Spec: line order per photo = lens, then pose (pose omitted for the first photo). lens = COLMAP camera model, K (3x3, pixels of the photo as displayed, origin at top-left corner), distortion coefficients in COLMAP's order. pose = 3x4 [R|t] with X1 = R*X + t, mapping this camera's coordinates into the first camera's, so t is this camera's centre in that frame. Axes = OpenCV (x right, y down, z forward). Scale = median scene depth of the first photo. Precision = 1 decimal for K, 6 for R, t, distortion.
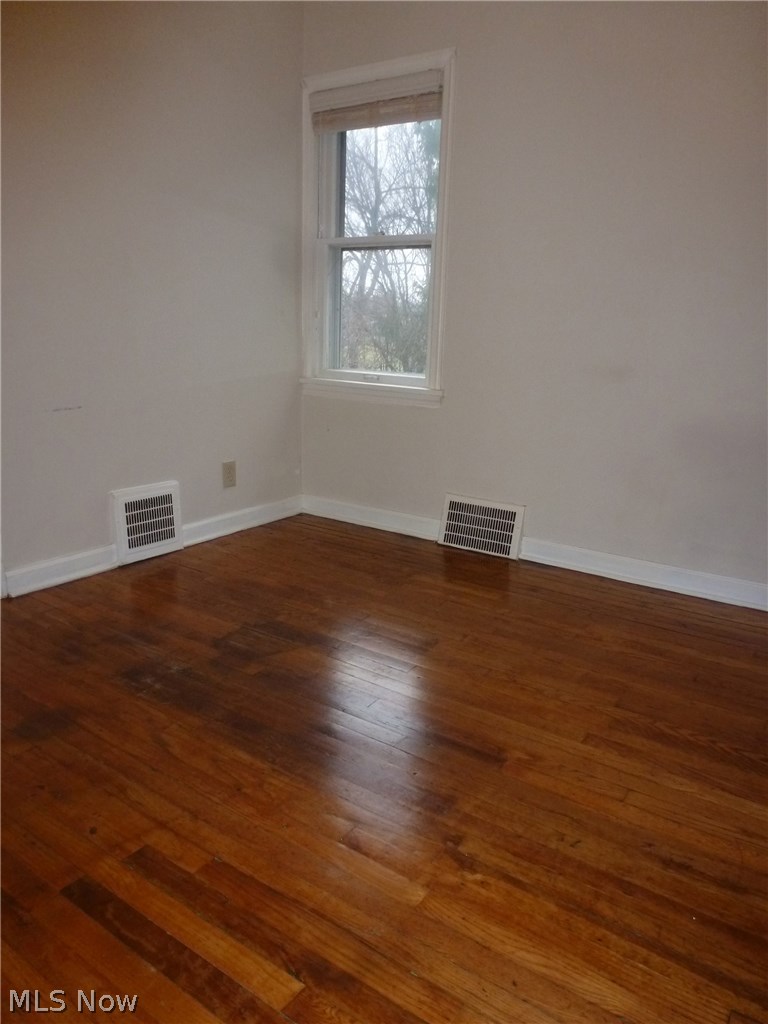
lens RADIAL K [[742.1, 0, 381.4], [0, 742.1, 514.2], [0, 0, 1]] dist [-0.055956, 0.017970]
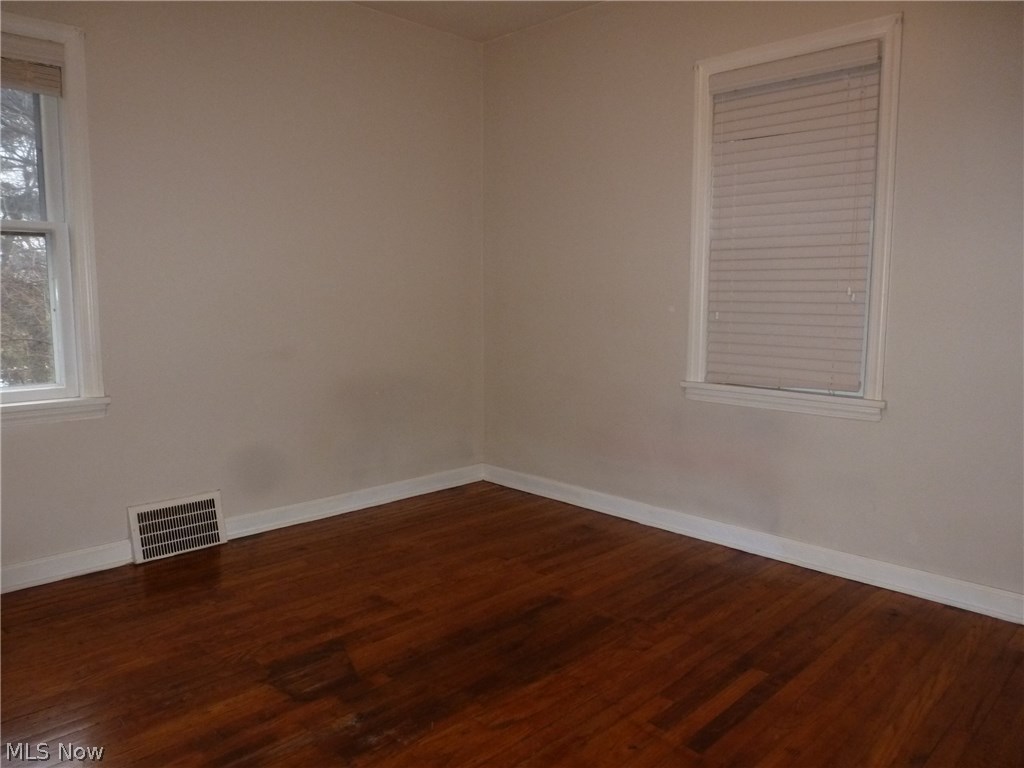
lens RADIAL K [[742.1, 0, 512.8], [0, 742.1, 382.5], [0, 0, 1]] dist [-0.055956, 0.017970]
pose [[0.179036, -0.146280, 0.972907, -0.791086], [0.249361, 0.963342, 0.098954, -0.172765], [-0.951717, 0.224888, 0.208949, 0.403529]]
